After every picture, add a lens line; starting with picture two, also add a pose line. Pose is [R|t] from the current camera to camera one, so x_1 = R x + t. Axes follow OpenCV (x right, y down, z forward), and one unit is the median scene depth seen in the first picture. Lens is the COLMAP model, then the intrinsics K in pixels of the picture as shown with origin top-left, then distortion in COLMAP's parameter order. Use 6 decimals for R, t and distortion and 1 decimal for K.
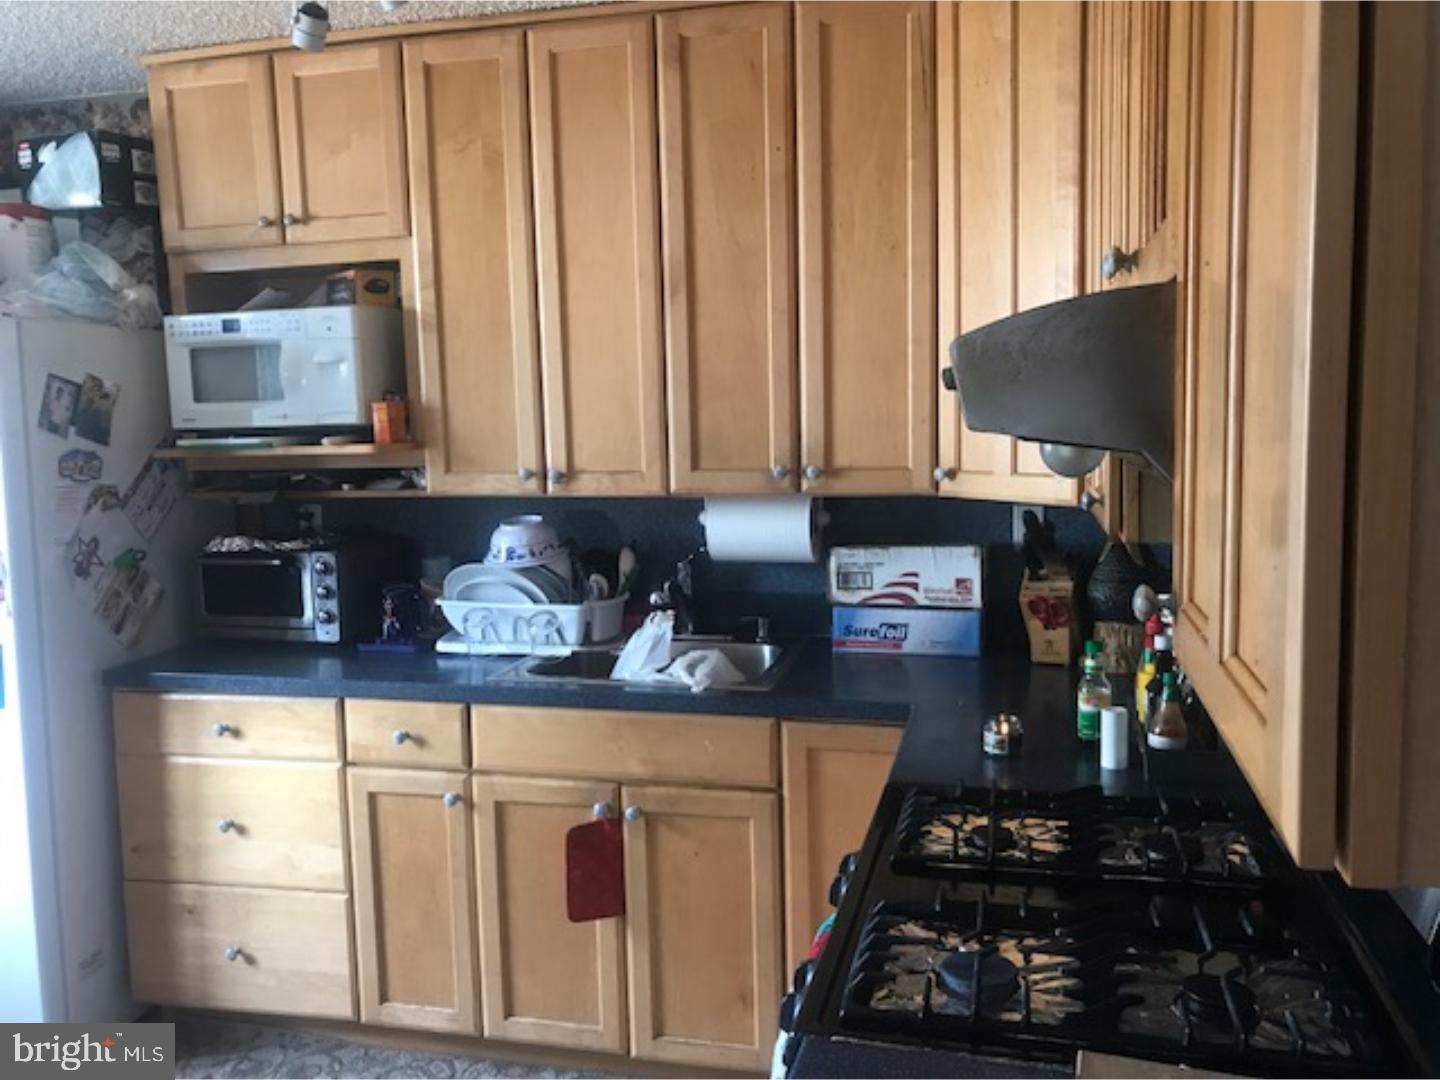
lens RADIAL K [[1182.5, 0, 720.0], [0, 1182.5, 540.0], [0, 0, 1]] dist [-0.001725, -0.007598]
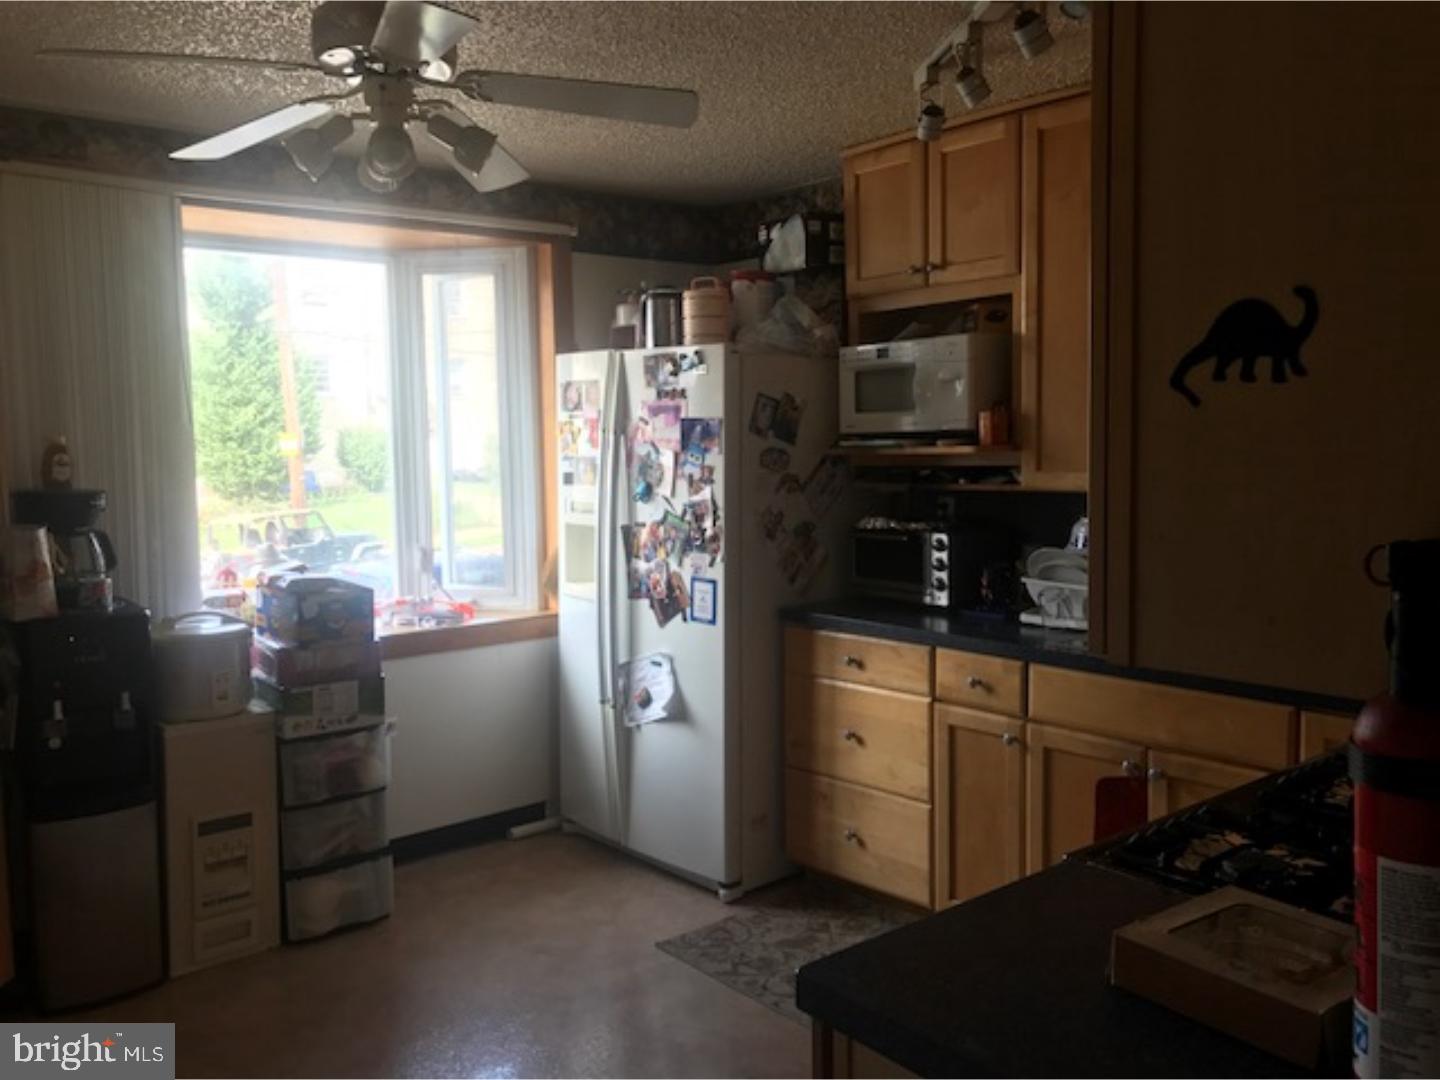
lens RADIAL K [[1214.3, 0, 720.0], [0, 1214.3, 540.0], [0, 0, 1]] dist [0.007073, -0.002289]
pose [[0.802906, 0.056210, -0.593450, 0.245033], [-0.064106, 0.997913, 0.007787, 0.023722], [0.592649, 0.031792, 0.804833, -0.169675]]
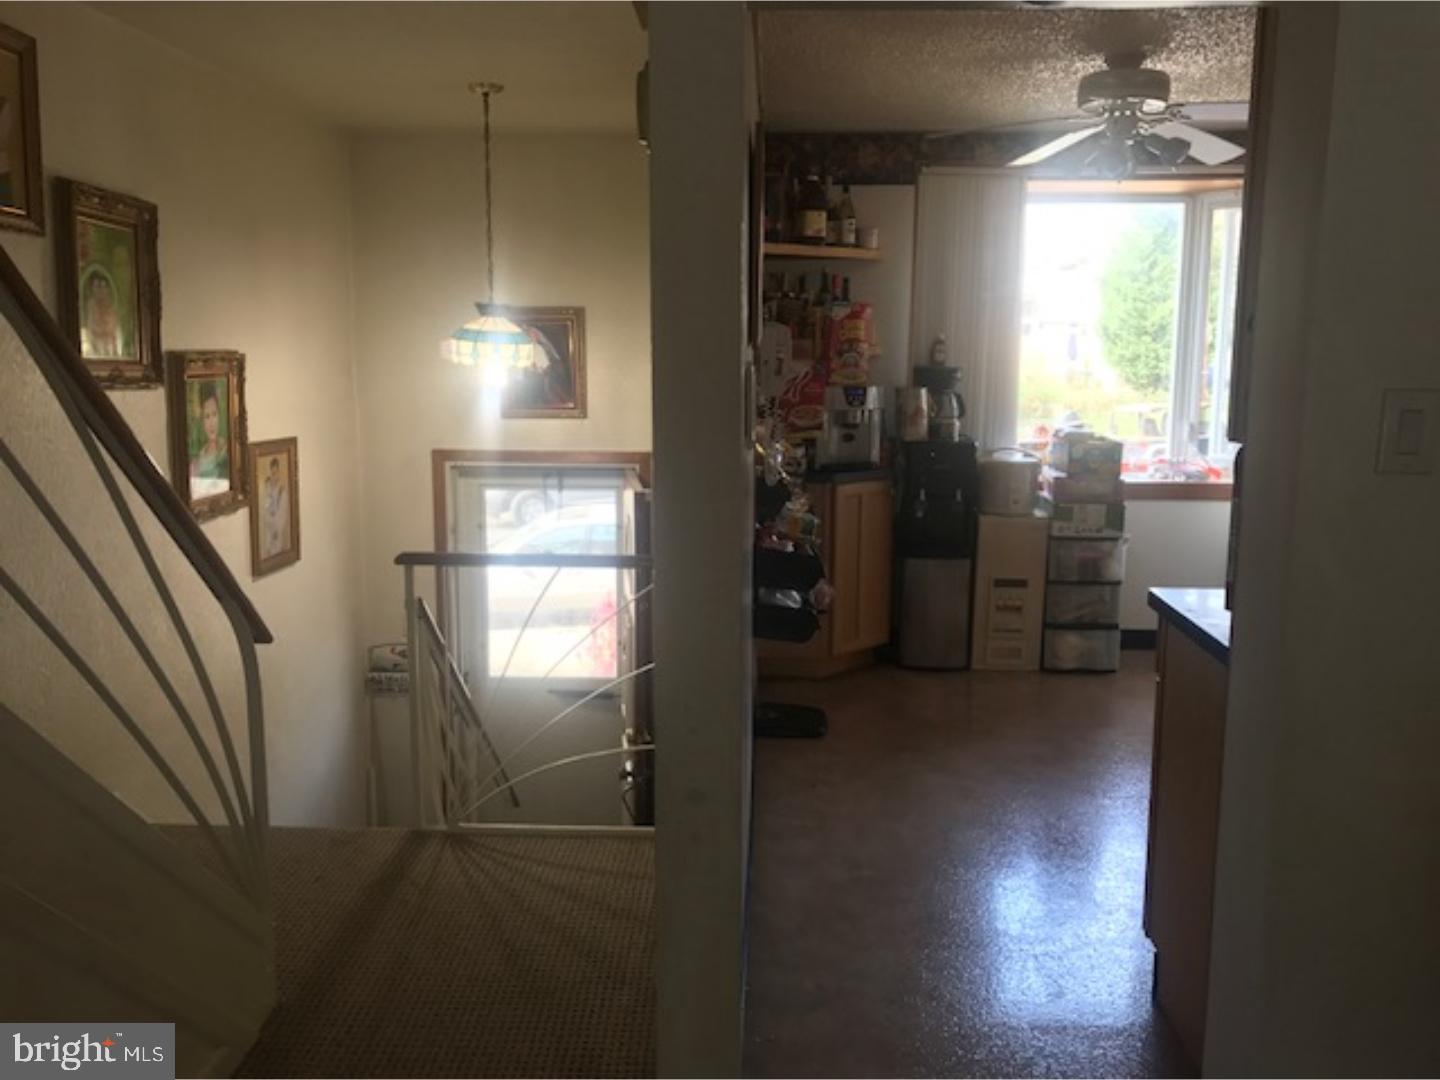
lens RADIAL K [[1214.3, 0, 720.0], [0, 1214.3, 540.0], [0, 0, 1]] dist [0.007073, -0.002289]
pose [[0.201550, 0.180047, -0.962788, 0.740389], [-0.112909, 0.980678, 0.159756, 0.025555], [0.972949, 0.076509, 0.217984, -0.306844]]
